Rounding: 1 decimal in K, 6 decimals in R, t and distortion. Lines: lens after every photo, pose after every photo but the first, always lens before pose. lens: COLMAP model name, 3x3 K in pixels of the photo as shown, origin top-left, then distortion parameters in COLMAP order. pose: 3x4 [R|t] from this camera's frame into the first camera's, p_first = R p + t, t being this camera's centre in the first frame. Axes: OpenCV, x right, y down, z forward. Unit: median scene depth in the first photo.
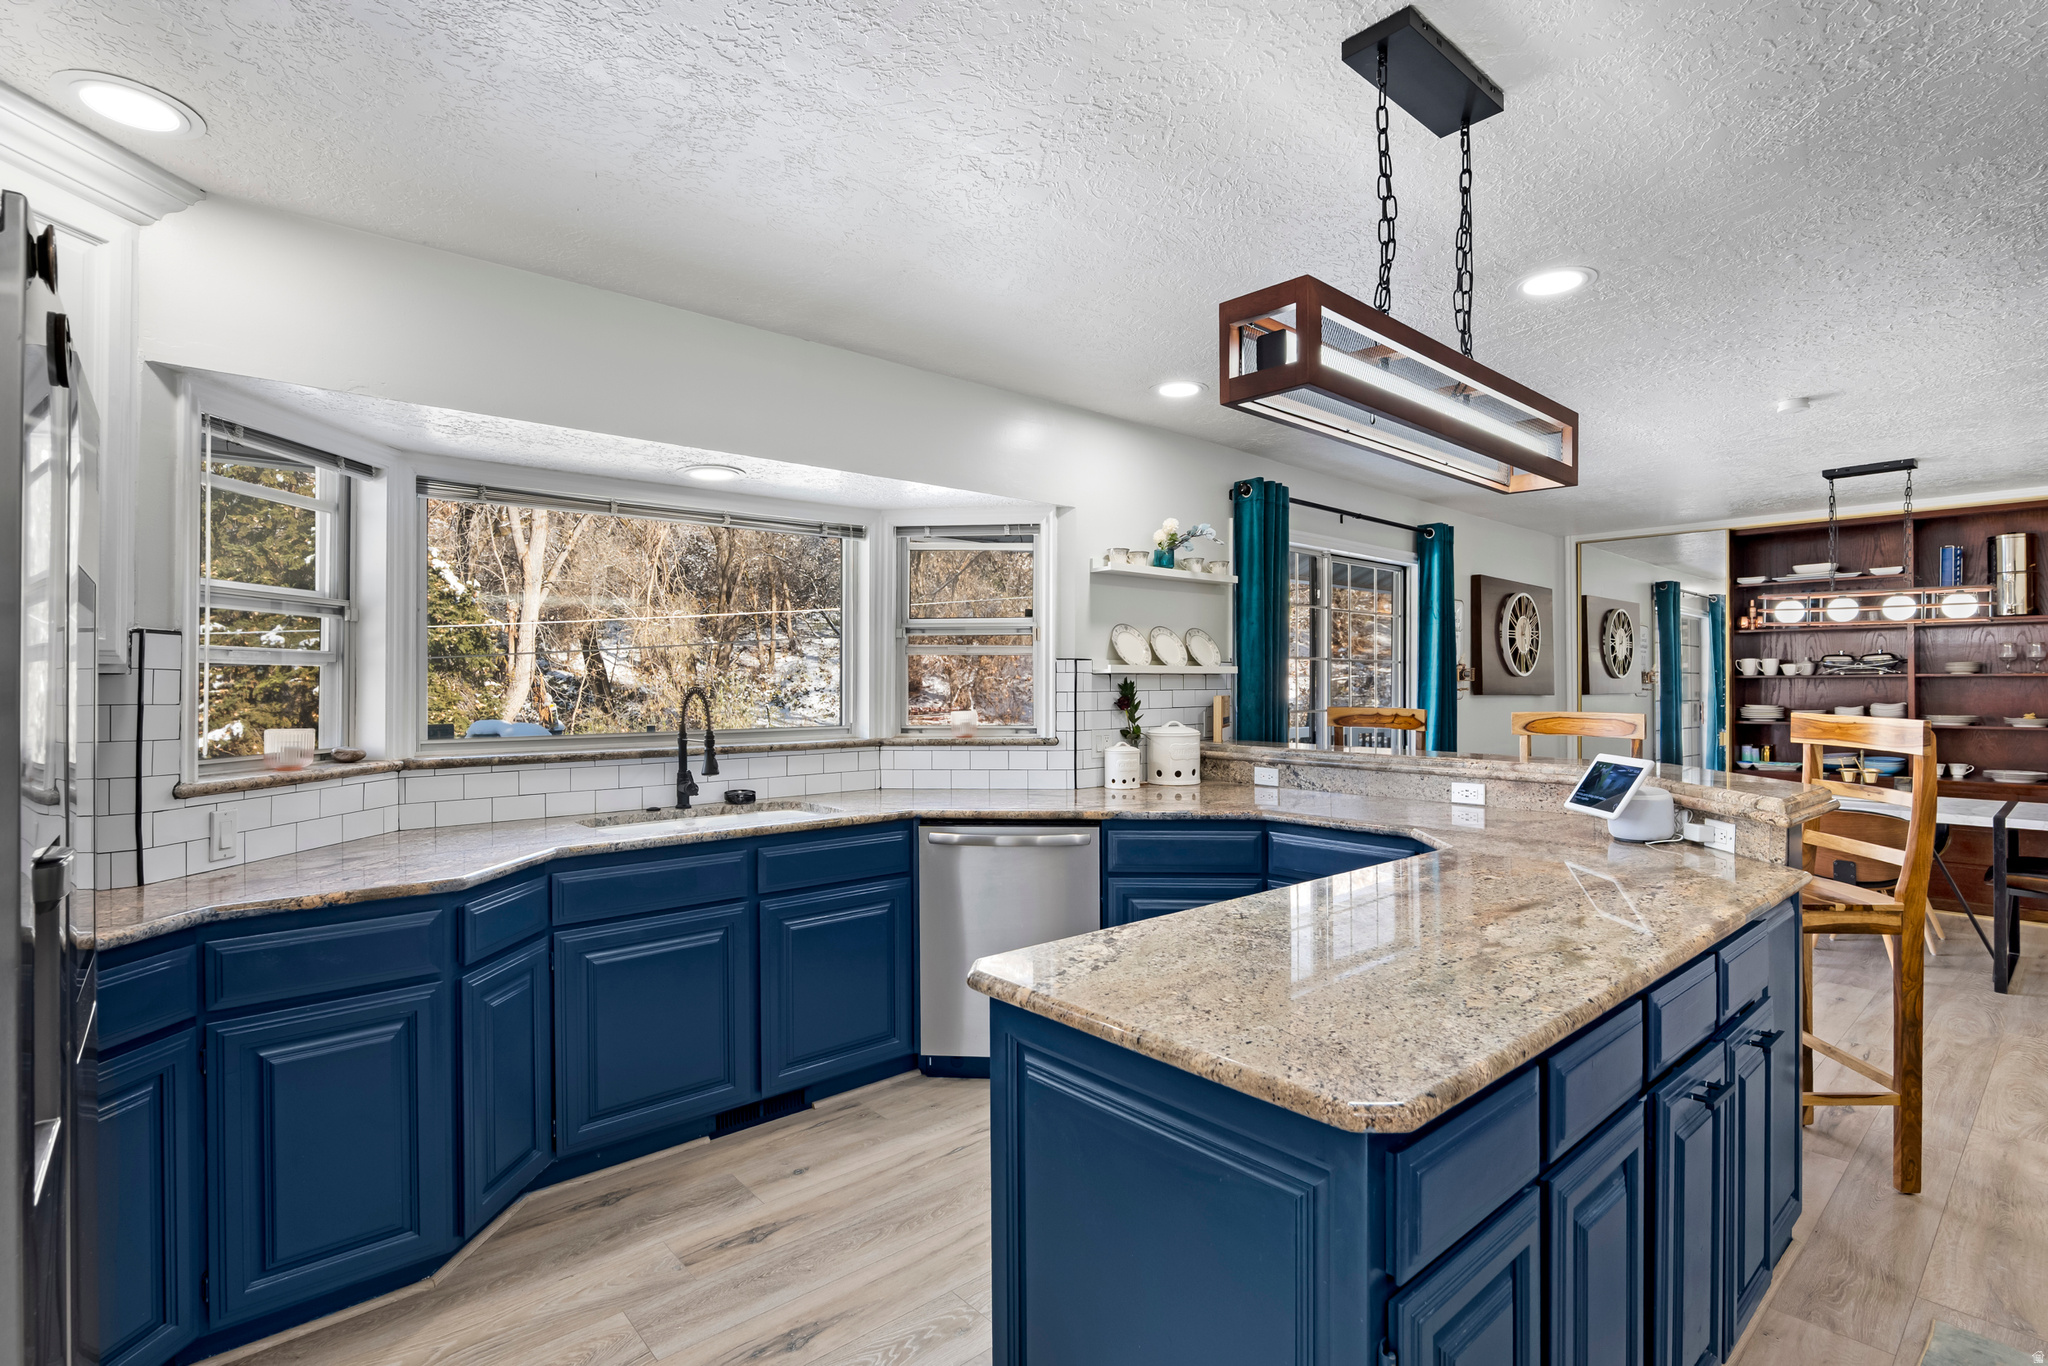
lens RADIAL K [[956.2, 0, 1016.6], [0, 956.2, 681.5], [0, 0, 1]] dist [-0.024925, 0.000602]
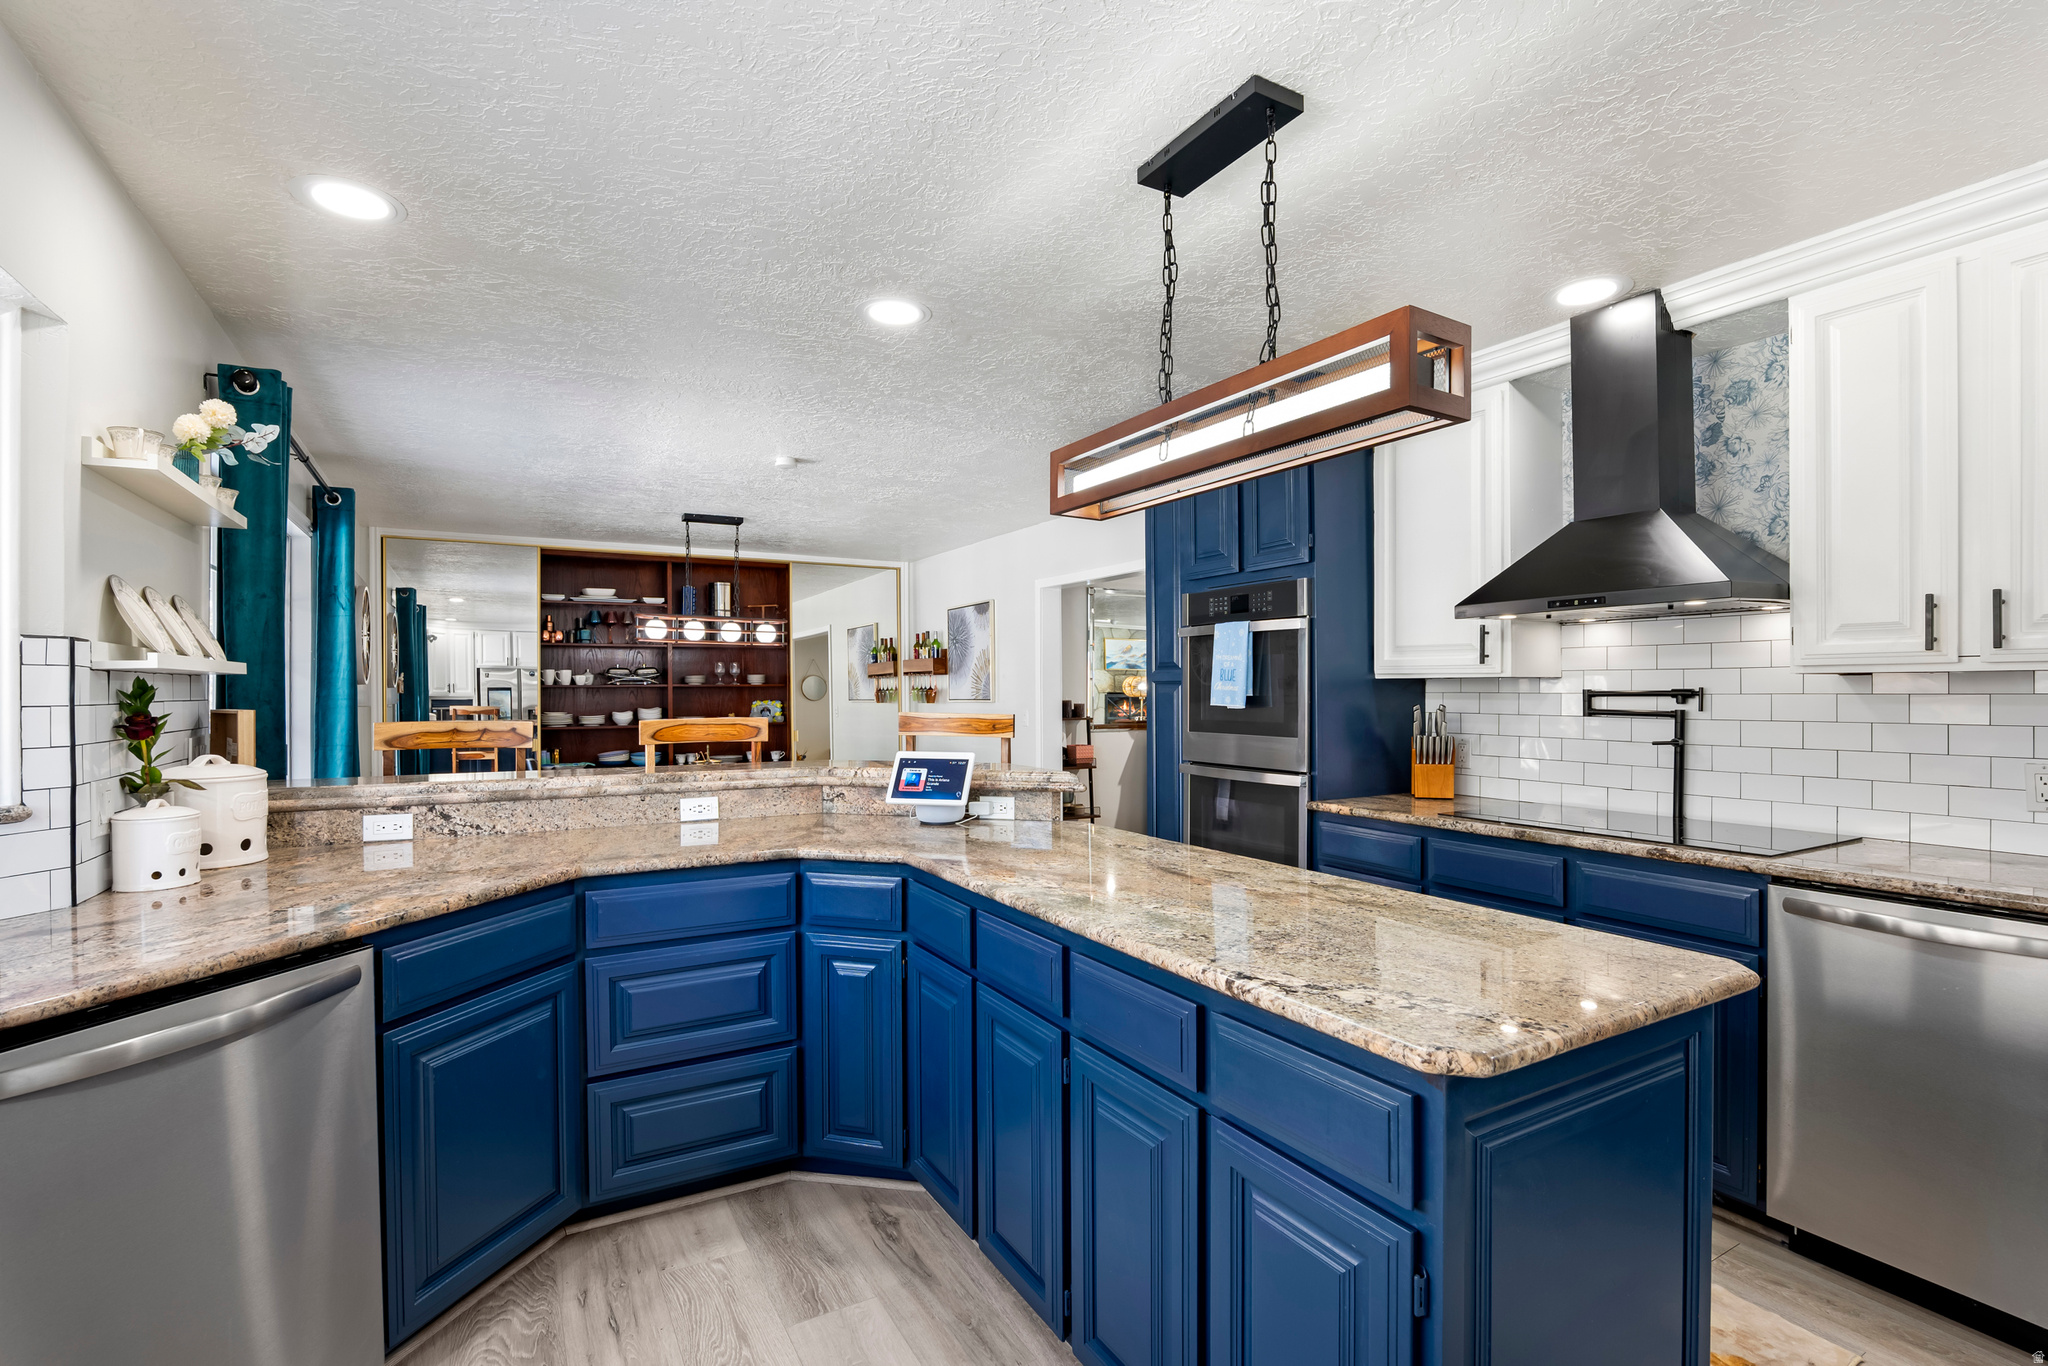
lens RADIAL K [[956.2, 0, 1016.6], [0, 956.2, 681.5], [0, 0, 1]] dist [-0.024925, 0.000602]
pose [[0.205335, 0.009240, 0.978648, -0.326698], [0.003455, 0.999942, -0.010165, 0.004626], [-0.978686, 0.005469, 0.205291, 0.457155]]
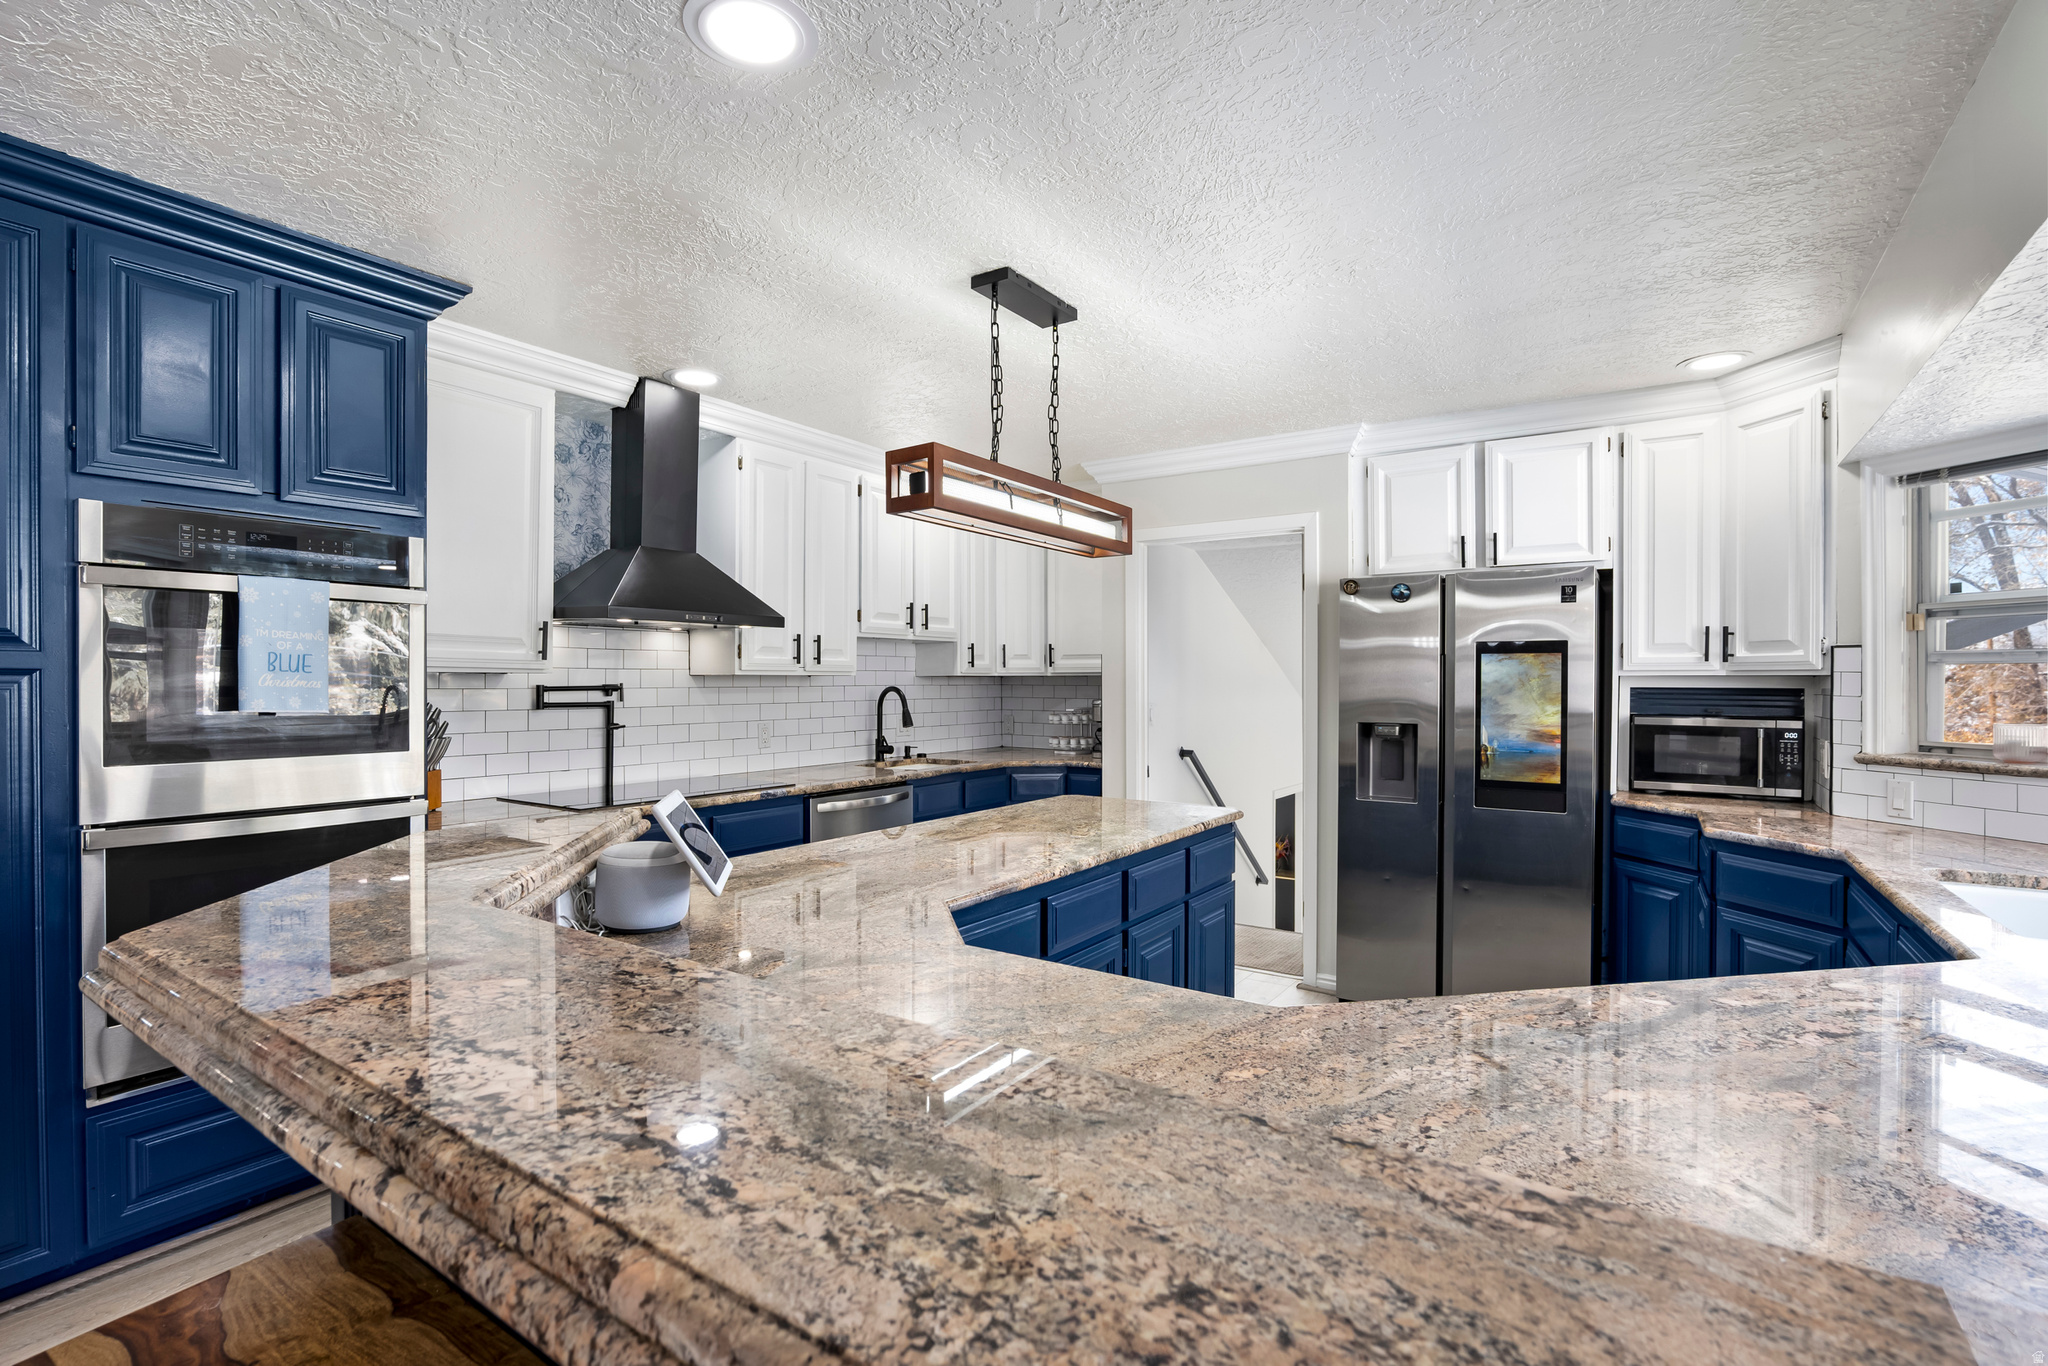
lens RADIAL K [[956.2, 0, 1016.6], [0, 956.2, 681.5], [0, 0, 1]] dist [-0.024925, 0.000602]
pose [[-0.969832, -0.000660, -0.243773, 0.378191], [-0.001690, 0.999991, 0.004014, -0.003343], [0.243768, 0.004305, -0.969824, 1.157193]]
